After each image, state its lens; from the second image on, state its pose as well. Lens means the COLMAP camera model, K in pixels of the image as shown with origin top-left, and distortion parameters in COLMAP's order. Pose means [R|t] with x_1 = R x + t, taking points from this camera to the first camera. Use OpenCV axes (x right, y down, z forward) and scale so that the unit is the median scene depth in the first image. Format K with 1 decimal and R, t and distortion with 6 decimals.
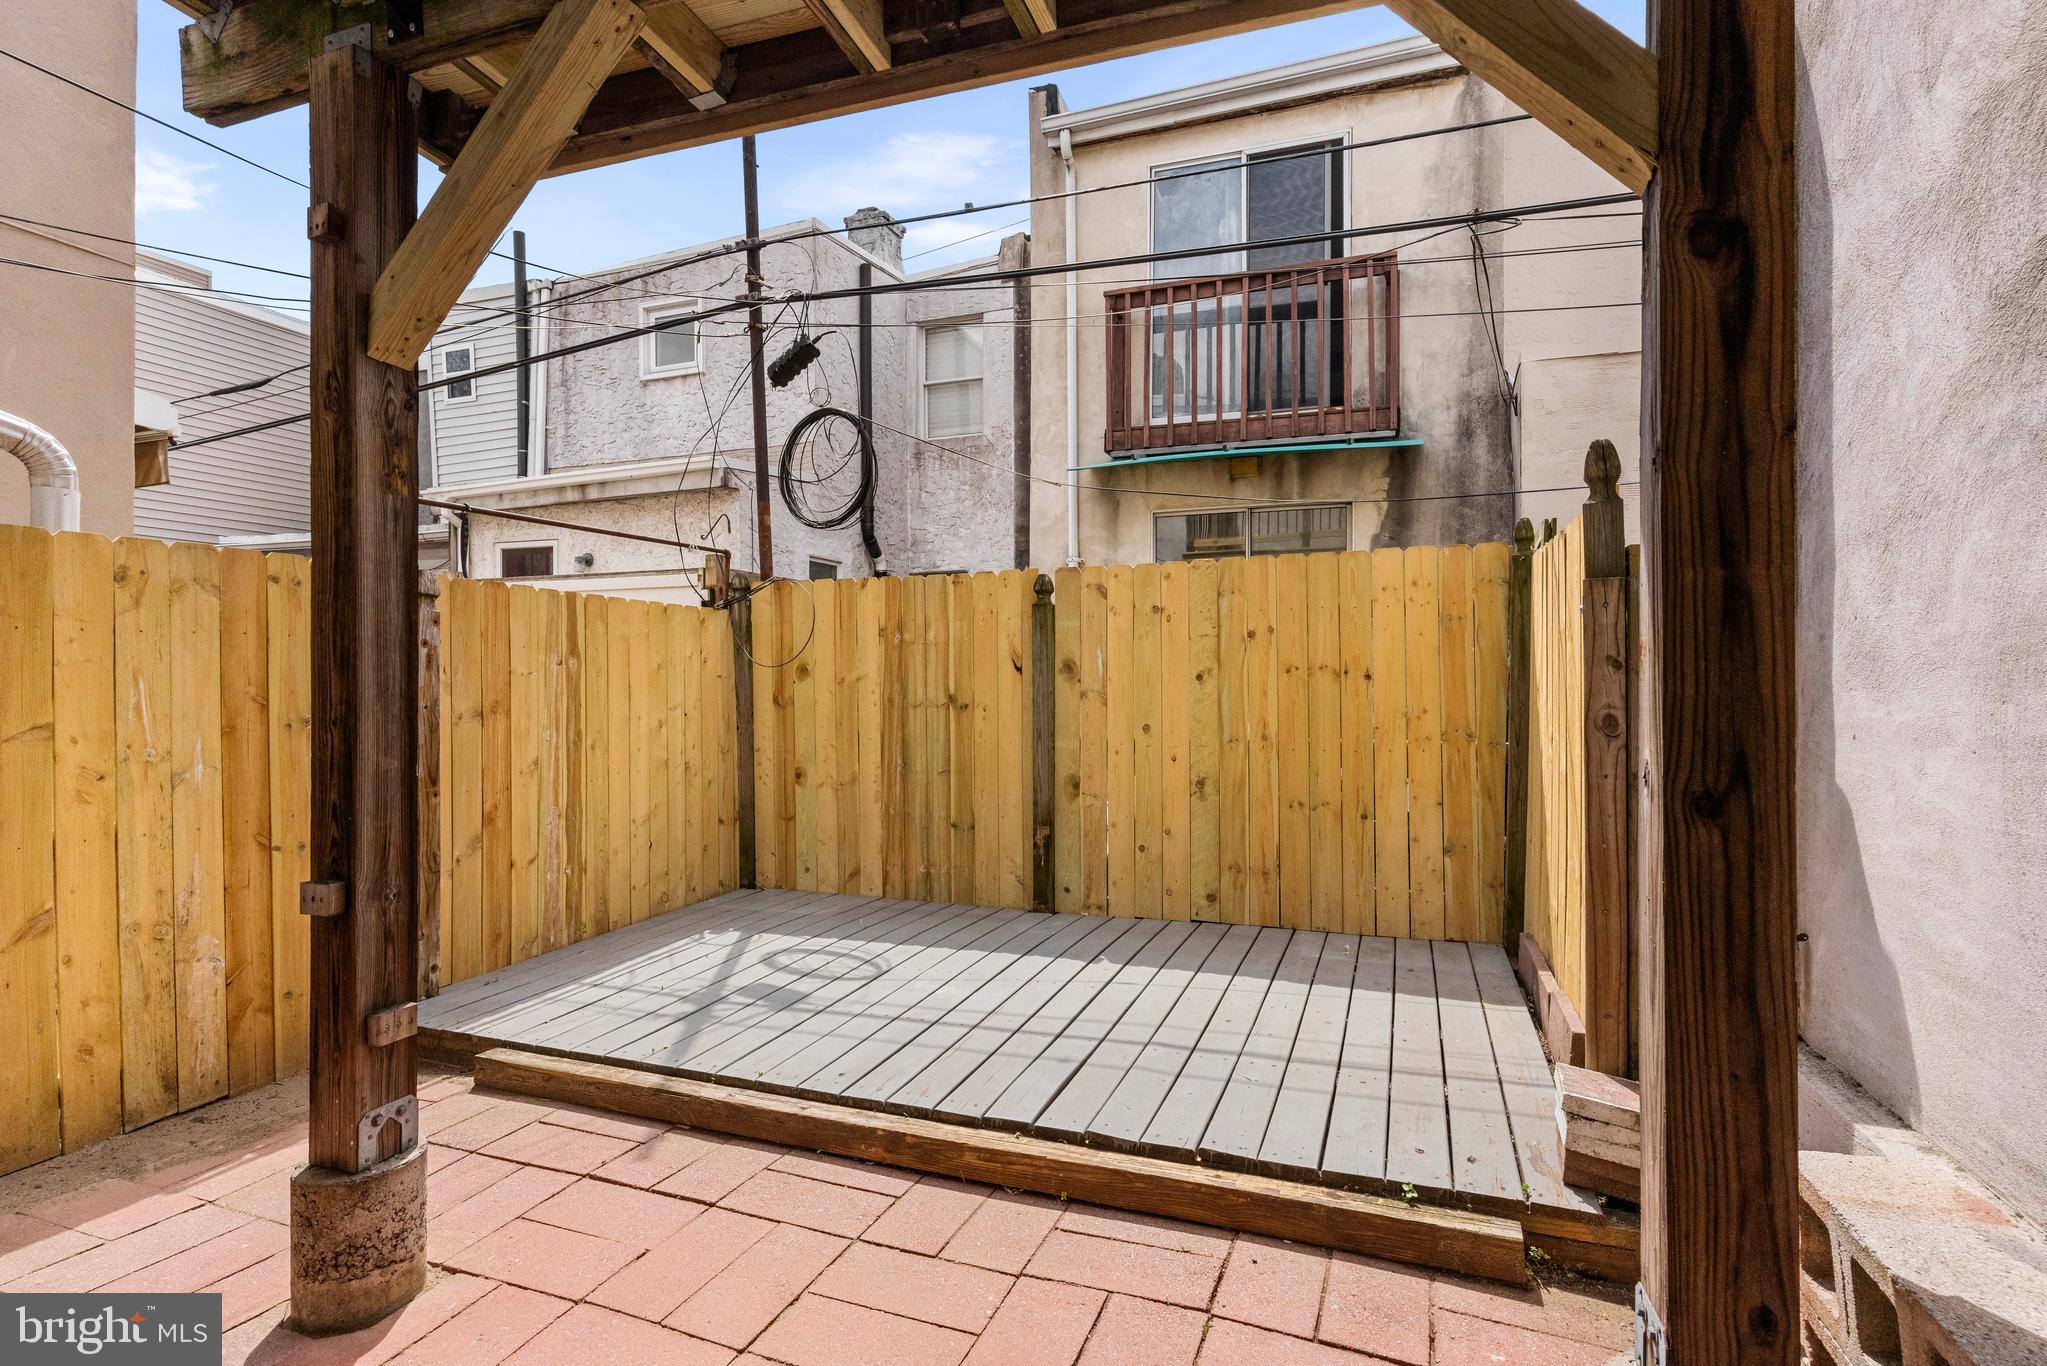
lens RADIAL K [[979.5, 0, 1016.8], [0, 979.5, 675.0], [0, 0, 1]] dist [-0.001056, 0.000867]
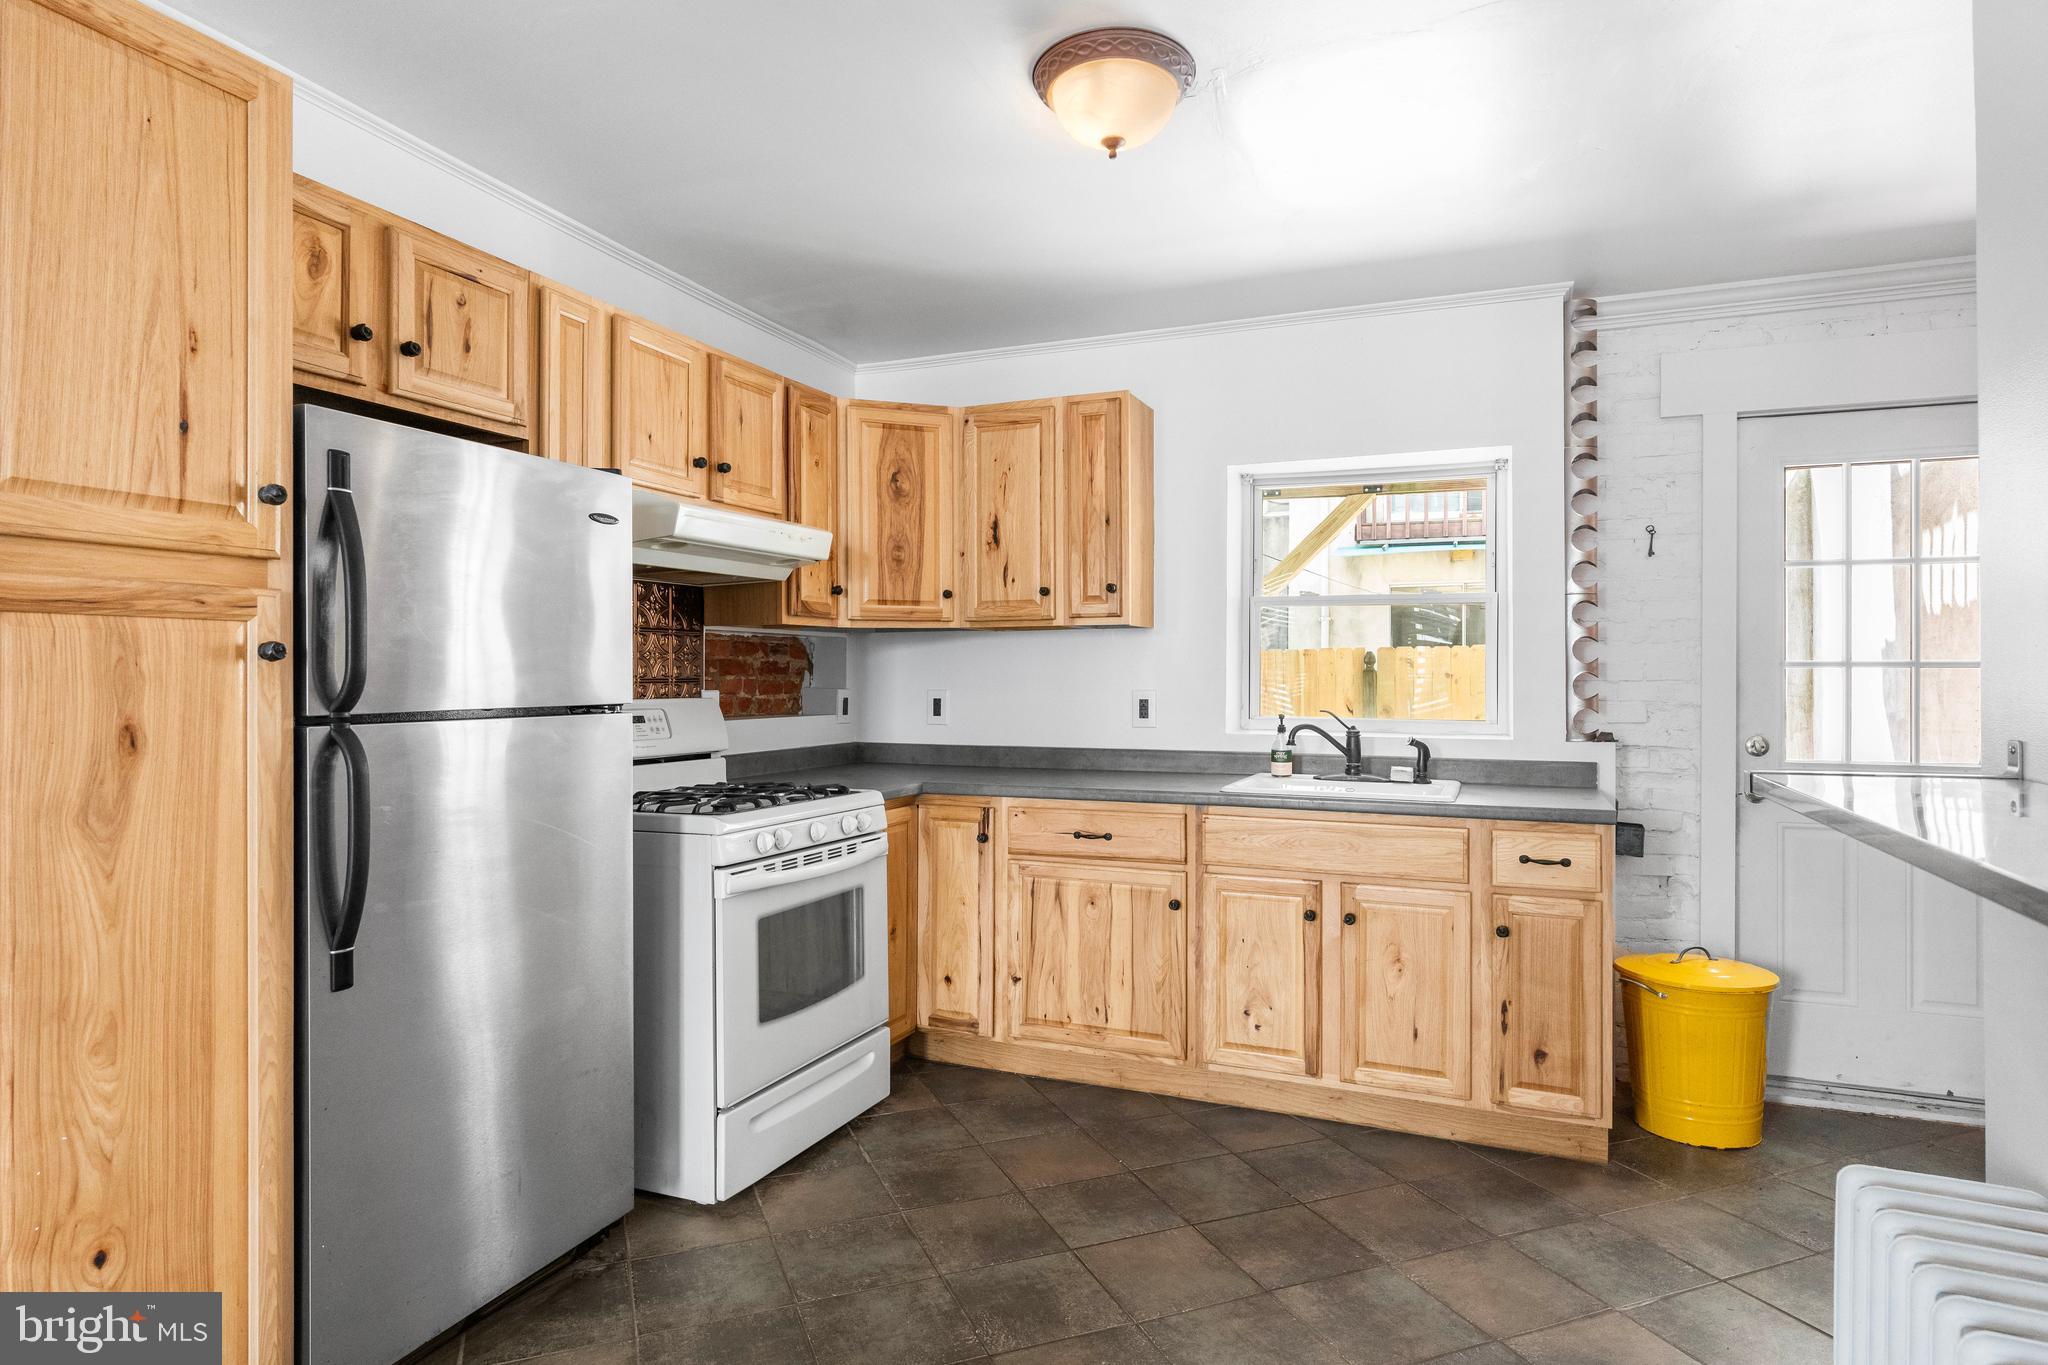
lens RADIAL K [[1127.3, 0, 1021.8], [0, 1127.3, 676.2], [0, 0, 1]] dist [-0.007970, 0.005187]
pose [[0.999756, 0.001975, -0.021985, -0.366834], [-0.001913, 0.999994, 0.002829, -0.050125], [0.021991, -0.002786, 0.999754, -0.609474]]
